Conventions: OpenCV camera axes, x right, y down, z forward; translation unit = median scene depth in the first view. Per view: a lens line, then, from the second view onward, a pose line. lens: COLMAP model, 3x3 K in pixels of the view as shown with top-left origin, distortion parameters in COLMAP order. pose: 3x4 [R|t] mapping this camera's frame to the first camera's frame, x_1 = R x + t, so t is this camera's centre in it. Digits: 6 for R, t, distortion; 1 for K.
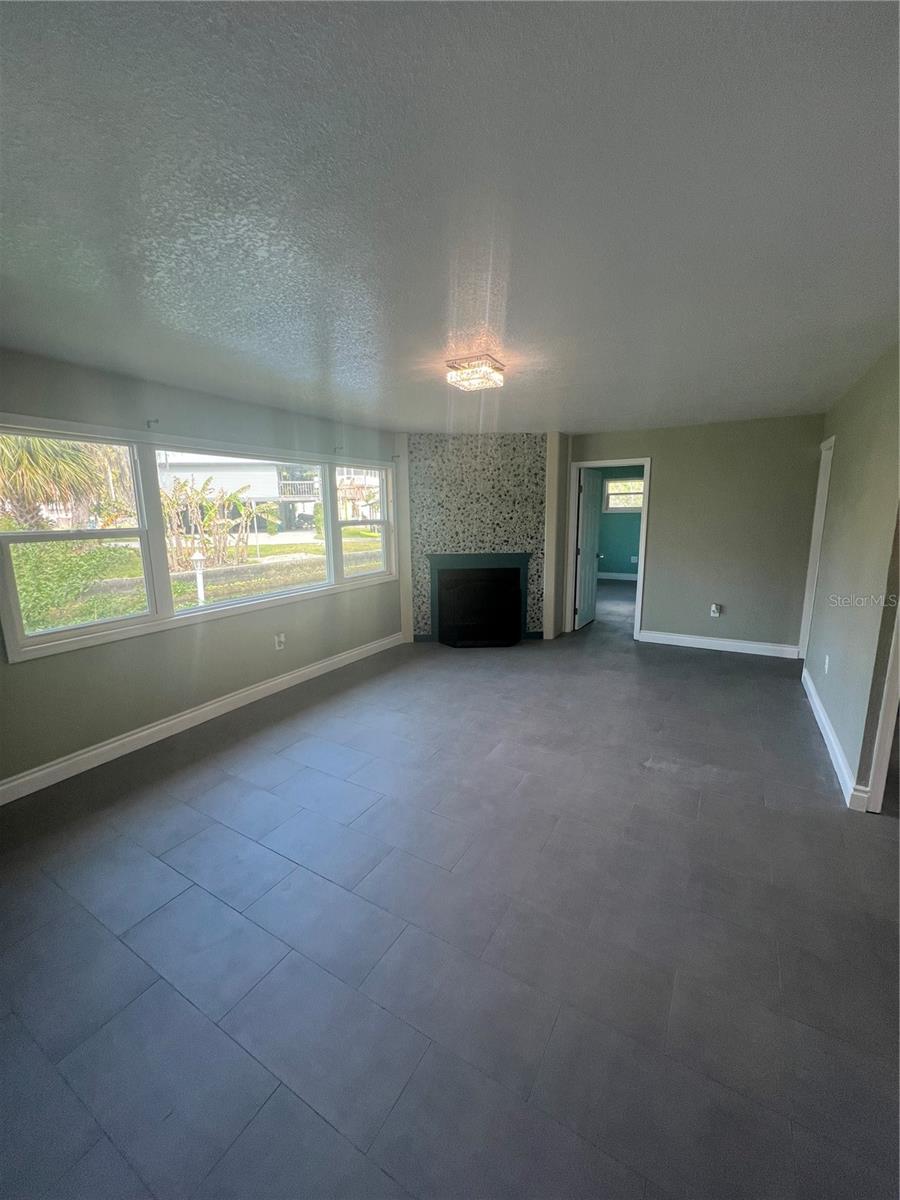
lens RADIAL K [[482.0, 0, 455.0], [0, 482.0, 596.3], [0, 0, 1]] dist [-0.000193, 0.000018]
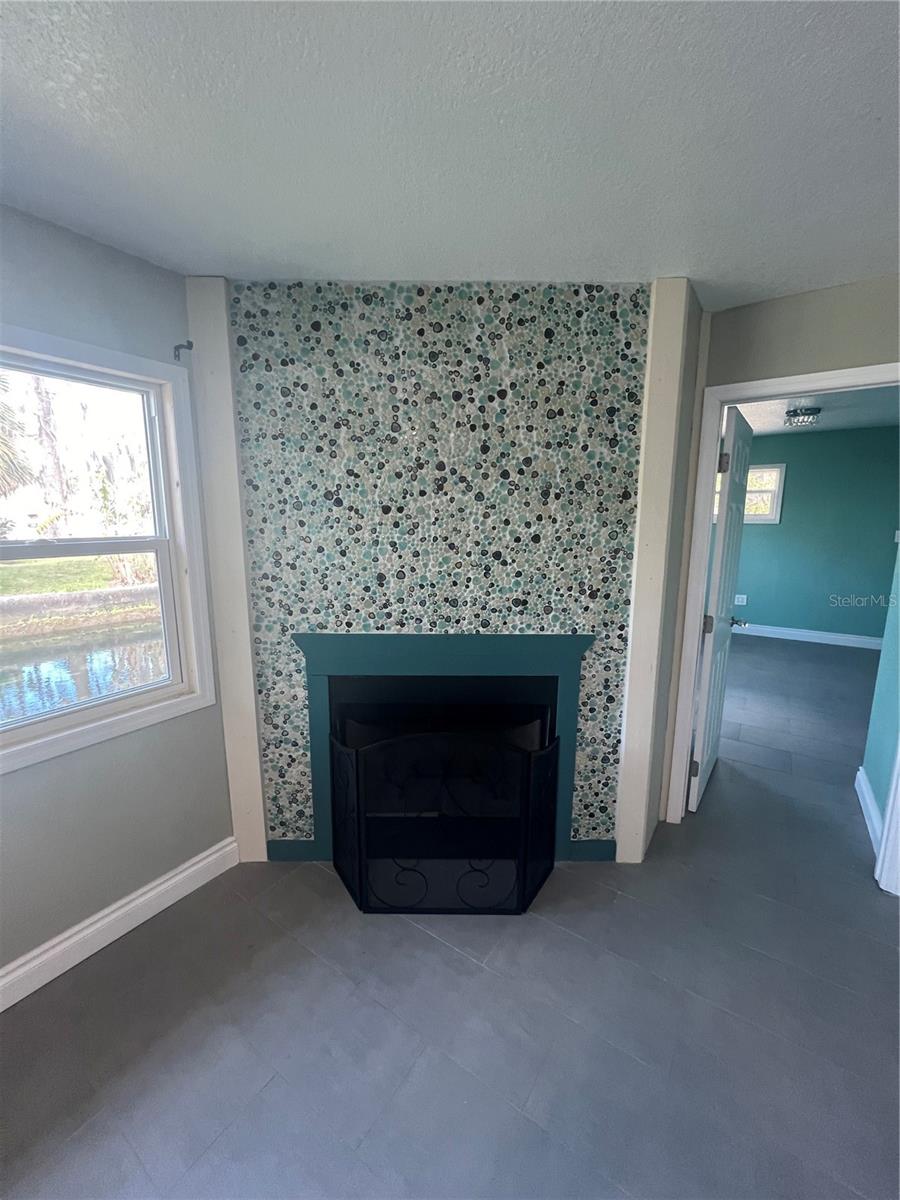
lens RADIAL K [[482.0, 0, 450.8], [0, 482.0, 597.4], [0, 0, 1]] dist [-0.000193, 0.000018]
pose [[0.997268, 0.025536, -0.069311, 0.080640], [-0.026706, 0.999515, -0.016011, -0.112484], [0.068869, 0.017818, 0.997467, 0.650112]]
